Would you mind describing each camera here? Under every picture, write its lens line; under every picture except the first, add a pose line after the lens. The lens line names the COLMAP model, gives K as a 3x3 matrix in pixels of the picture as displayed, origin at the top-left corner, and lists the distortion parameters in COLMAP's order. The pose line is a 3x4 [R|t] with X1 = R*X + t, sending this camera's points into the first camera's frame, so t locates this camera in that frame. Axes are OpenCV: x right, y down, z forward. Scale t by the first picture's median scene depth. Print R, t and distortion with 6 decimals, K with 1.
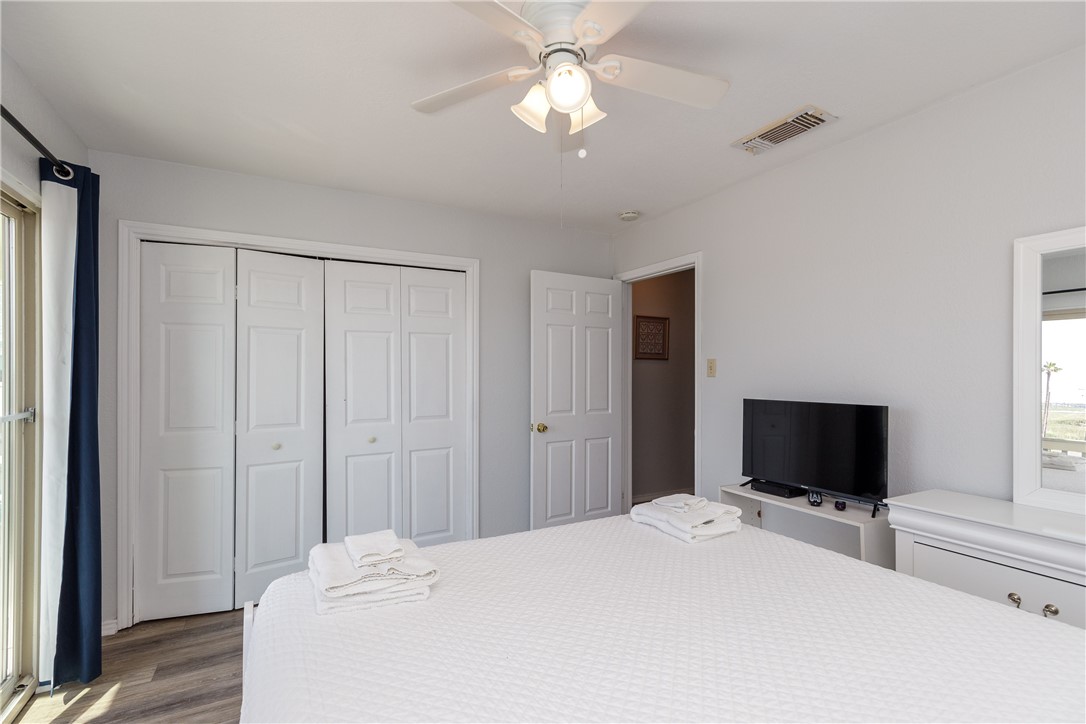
lens RADIAL K [[496.2, 0, 543.2], [0, 496.2, 359.0], [0, 0, 1]] dist [0.006337, 0.001948]
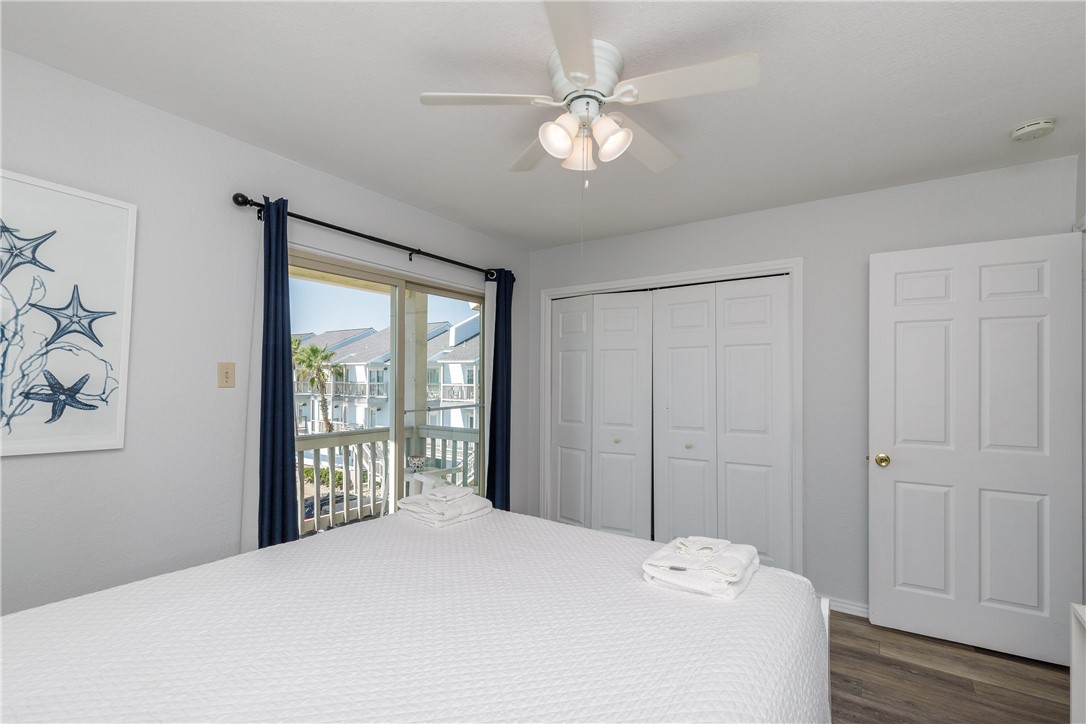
lens RADIAL K [[496.2, 0, 543.8], [0, 496.2, 369.1], [0, 0, 1]] dist [0.006337, 0.001948]
pose [[0.466799, -0.016996, -0.884200, 0.479580], [0.017046, 0.999802, -0.010219, -0.001872], [0.884199, -0.010302, 0.466996, 0.203330]]
